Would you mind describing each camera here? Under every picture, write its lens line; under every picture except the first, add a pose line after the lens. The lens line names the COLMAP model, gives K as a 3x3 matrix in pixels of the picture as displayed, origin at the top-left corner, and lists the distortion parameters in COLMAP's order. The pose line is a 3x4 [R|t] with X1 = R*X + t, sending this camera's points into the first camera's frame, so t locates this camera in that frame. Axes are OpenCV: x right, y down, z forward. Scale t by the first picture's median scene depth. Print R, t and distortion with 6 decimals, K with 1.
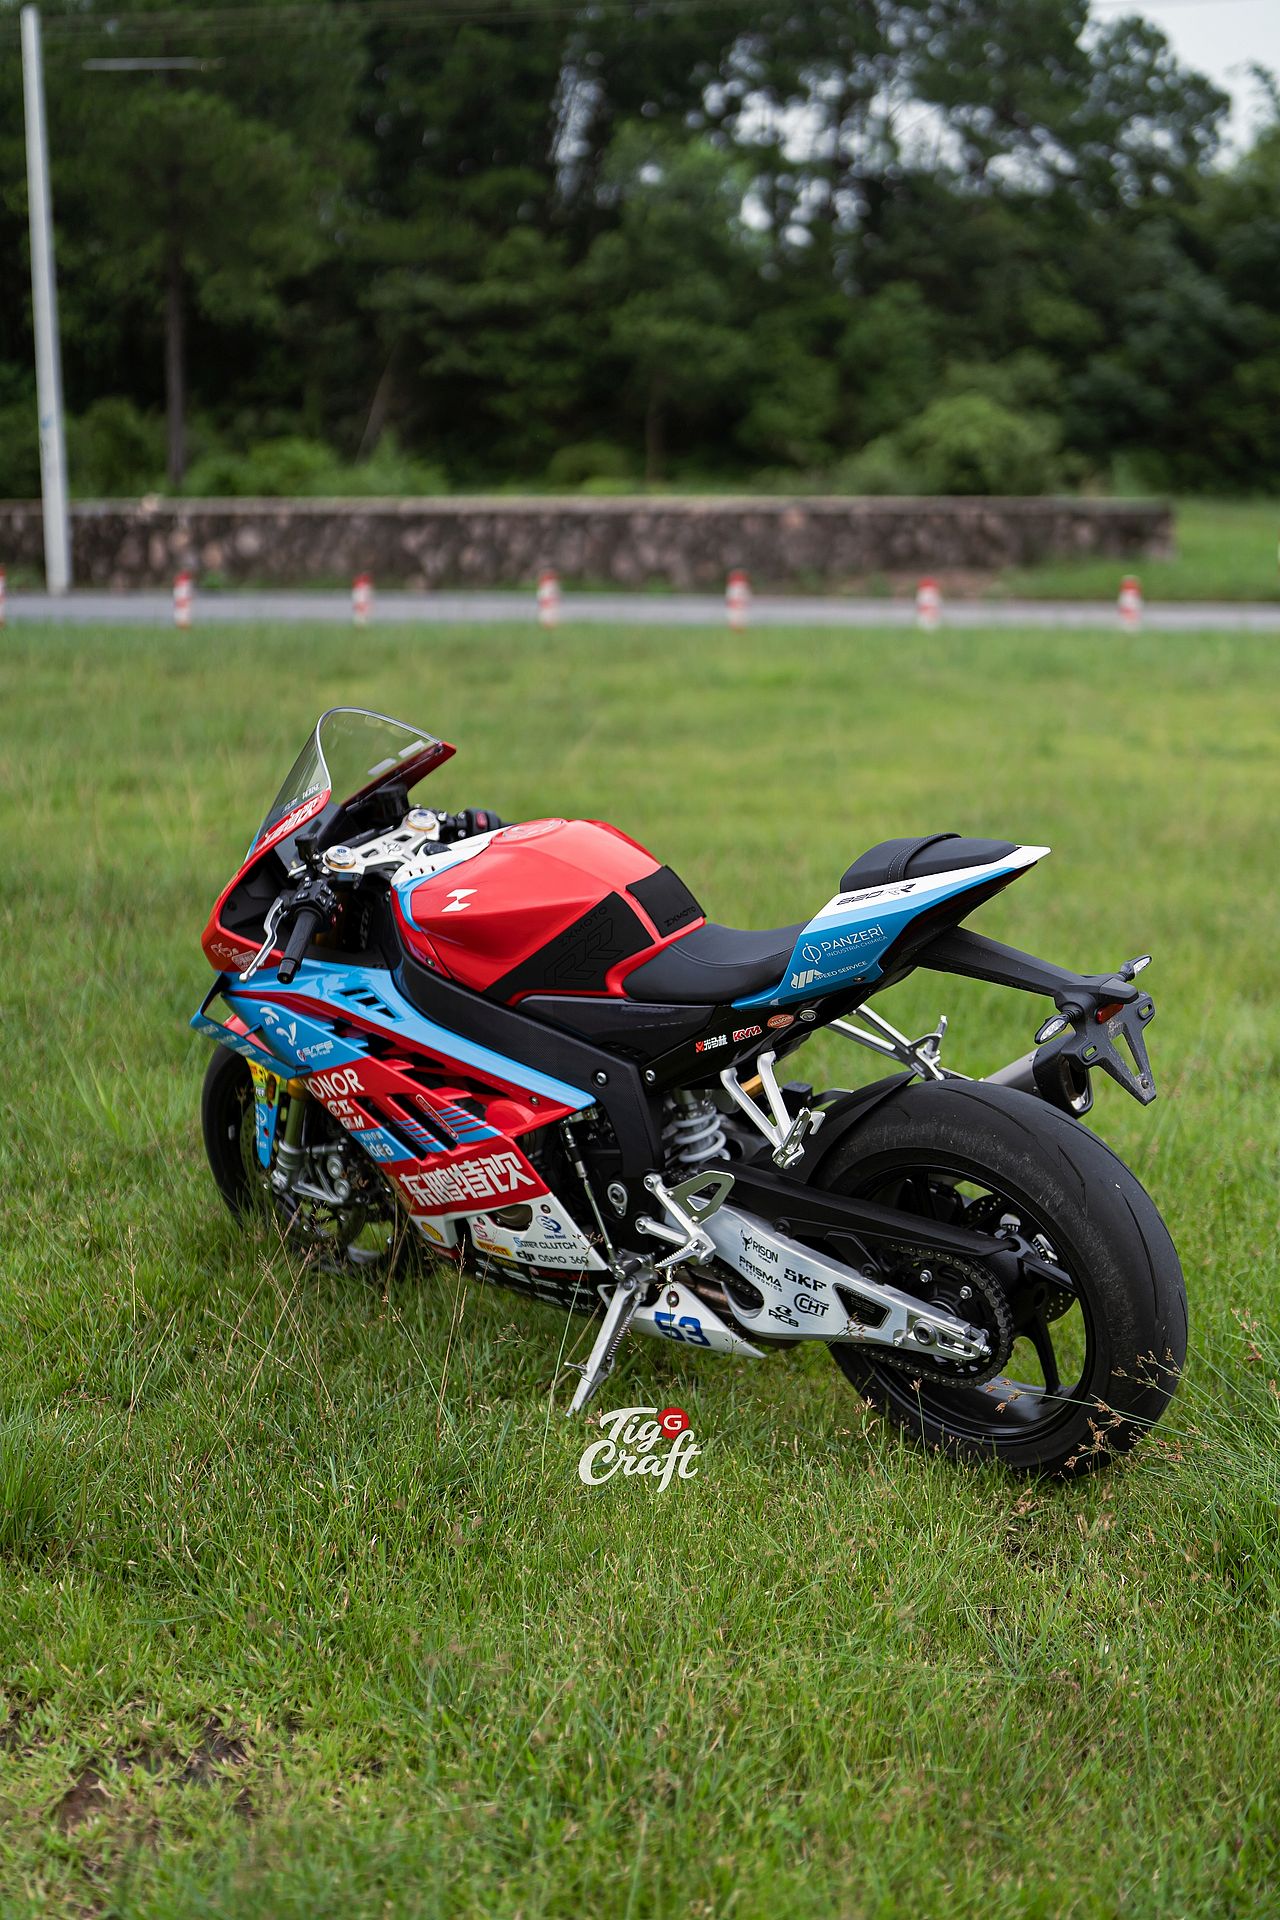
lens RADIAL K [[2659.5, 0, 638.4], [0, 2659.5, 961.2], [0, 0, 1]] dist [-0.002233, 0.092695]
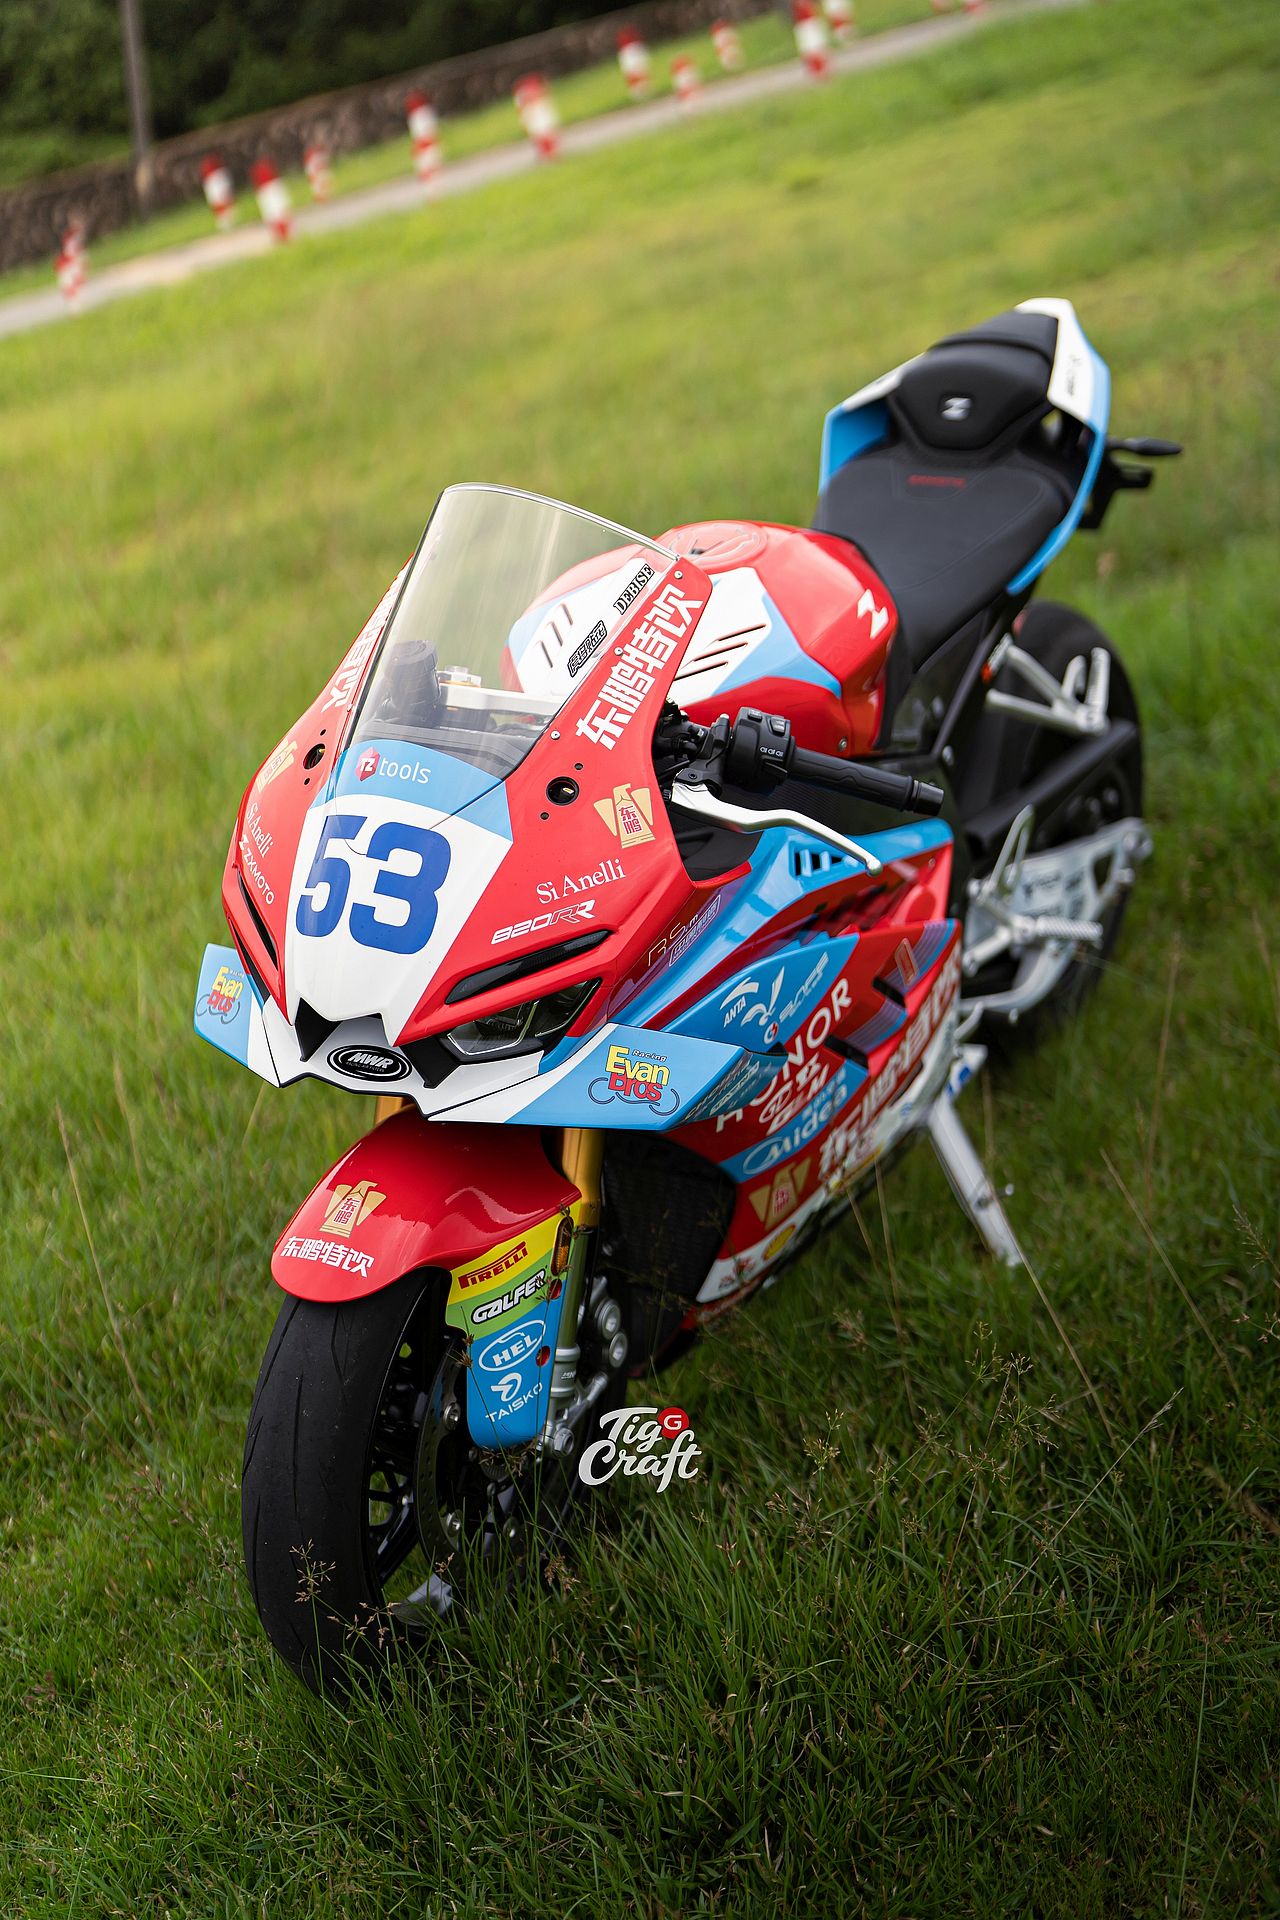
lens RADIAL K [[2673.9, 0, 614.4], [0, 2673.9, 962.3], [0, 0, 1]] dist [-0.019411, 0.096314]
pose [[-0.132248, -0.295090, 0.946273, -0.683687], [0.424971, 0.845586, 0.323084, -0.183136], [-0.895494, 0.444866, 0.013578, 1.051680]]
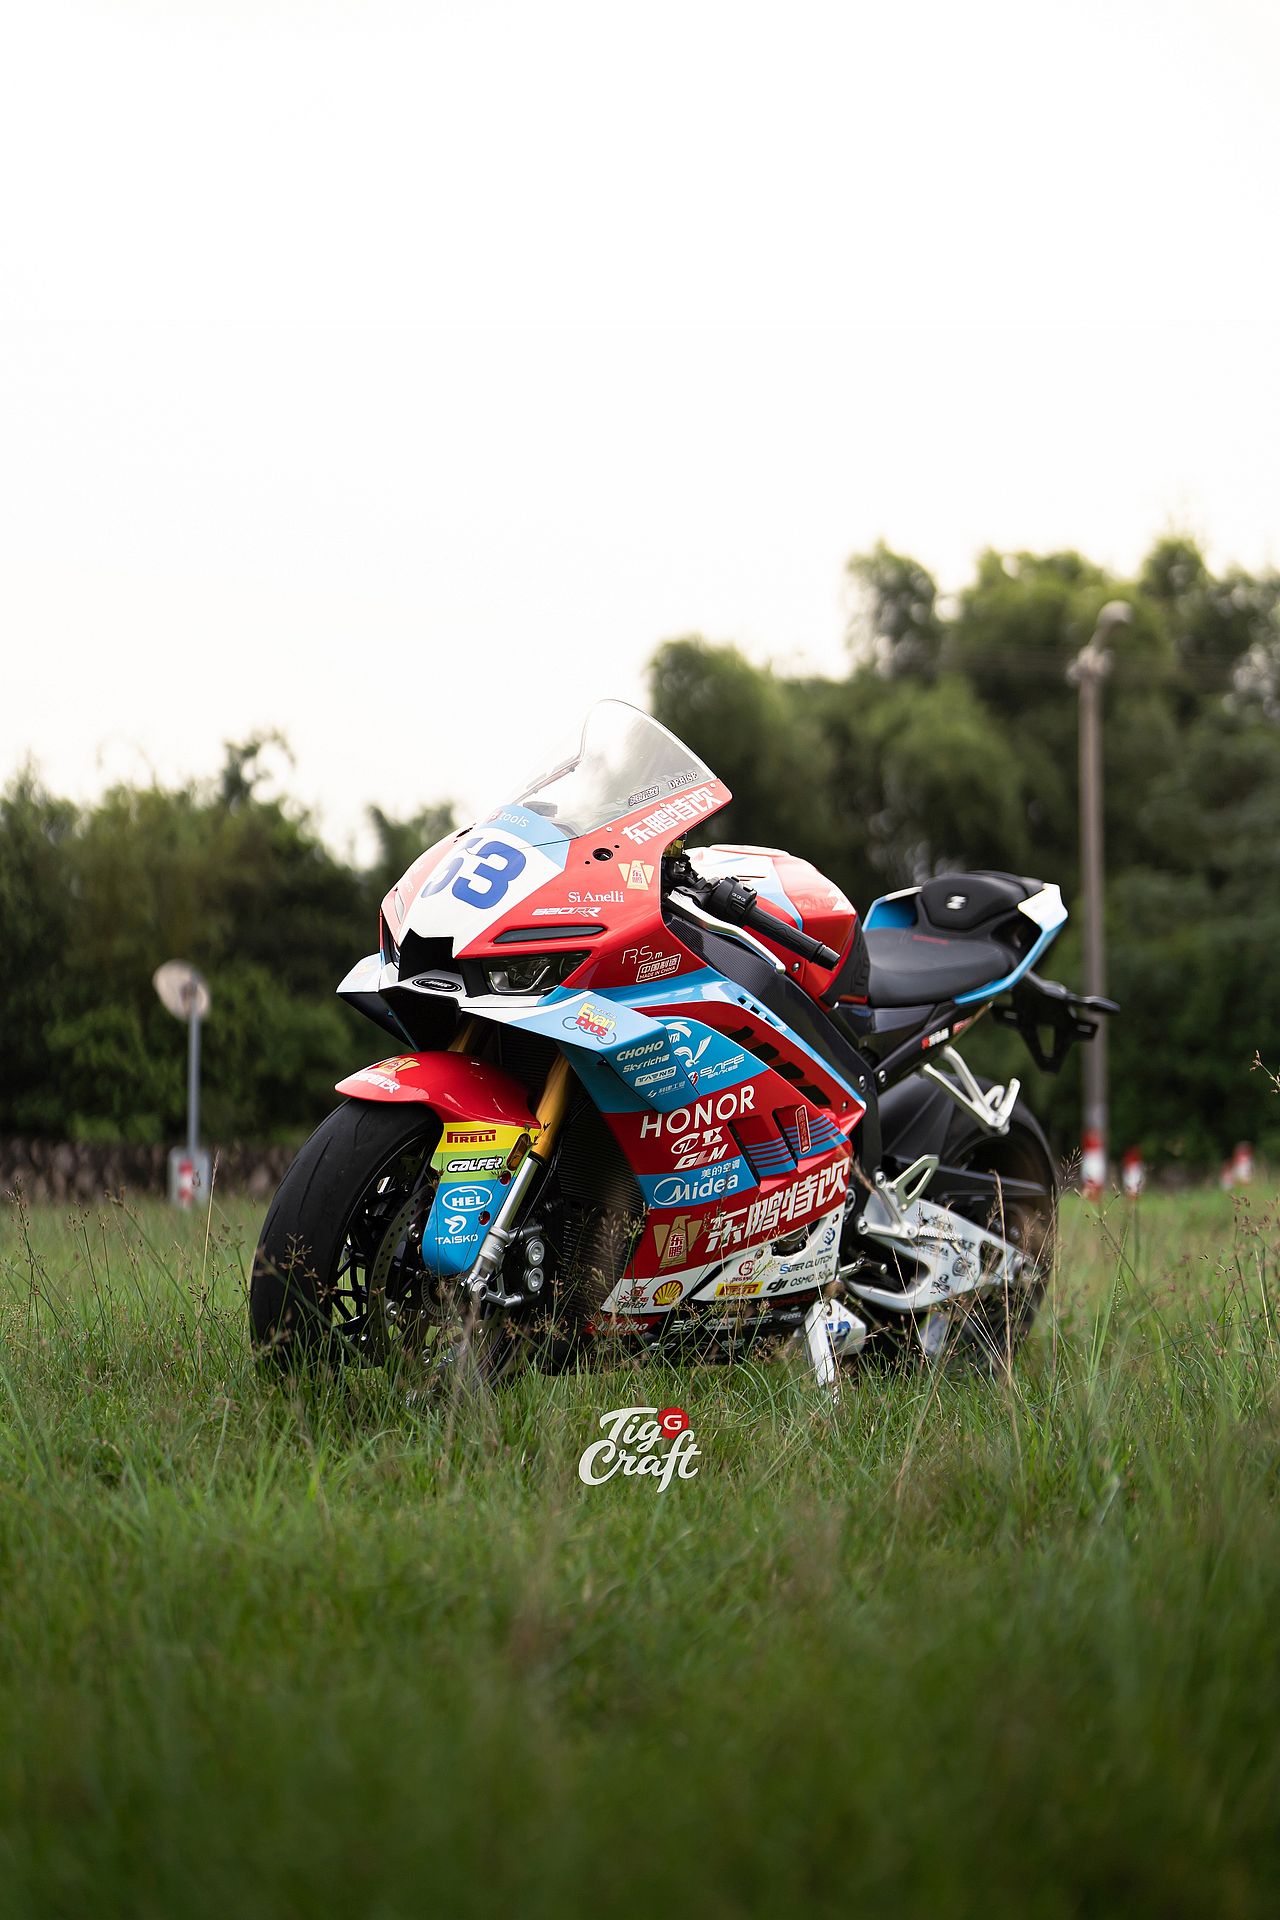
lens RADIAL K [[2673.9, 0, 614.4], [0, 2673.9, 962.3], [0, 0, 1]] dist [-0.019411, 0.096314]
pose [[-0.009062, 0.105128, 0.994417, -1.034406], [0.171125, 0.979951, -0.102039, 0.085799], [-0.985208, 0.169245, -0.026870, 1.079146]]
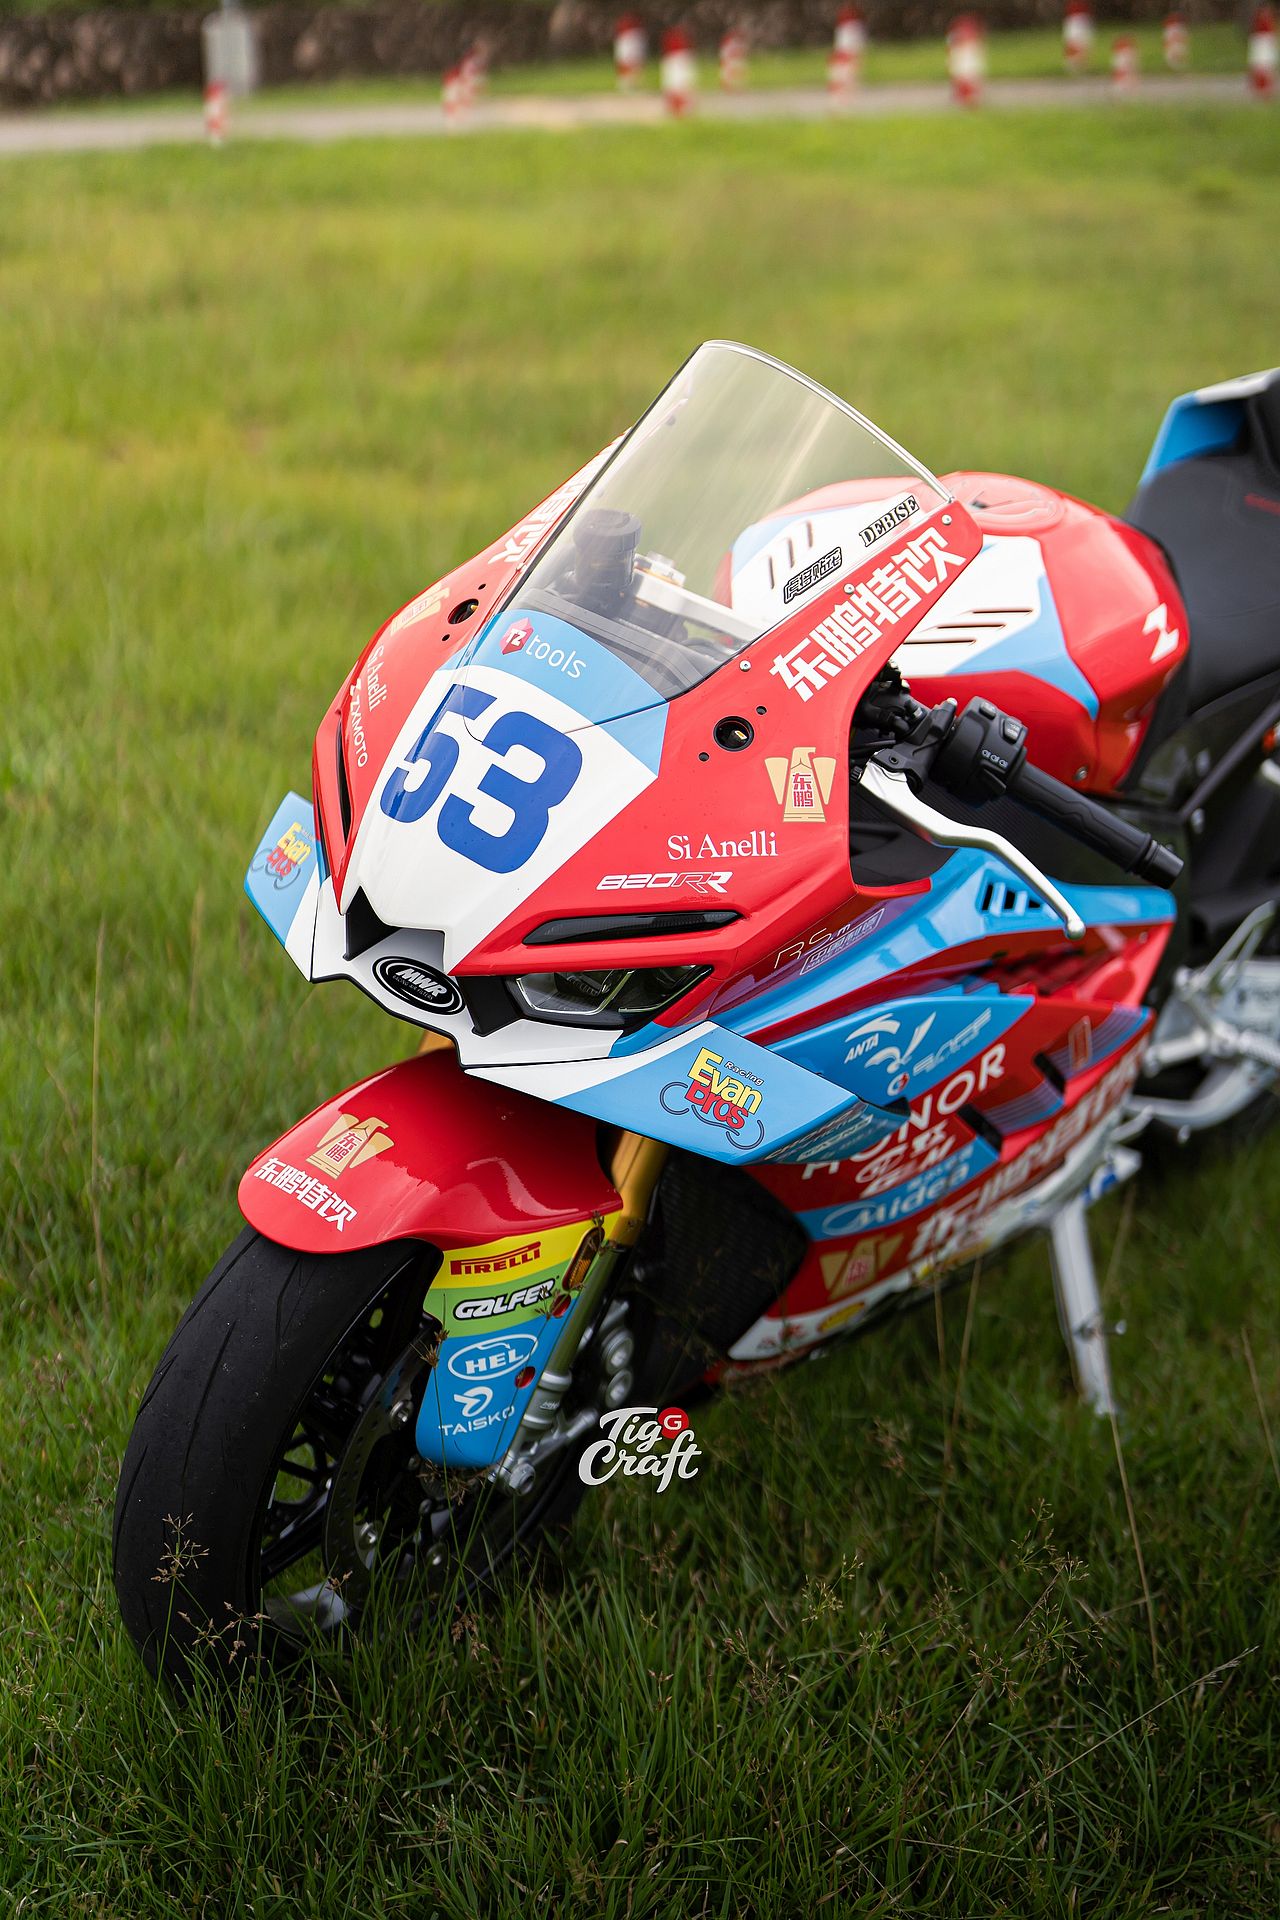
lens RADIAL K [[2673.9, 0, 614.4], [0, 2673.9, 962.3], [0, 0, 1]] dist [-0.019411, 0.096314]
pose [[0.021617, -0.335621, 0.941749, -0.589212], [0.191503, 0.925917, 0.325583, -0.154683], [-0.981254, 0.173310, 0.084288, 1.041507]]
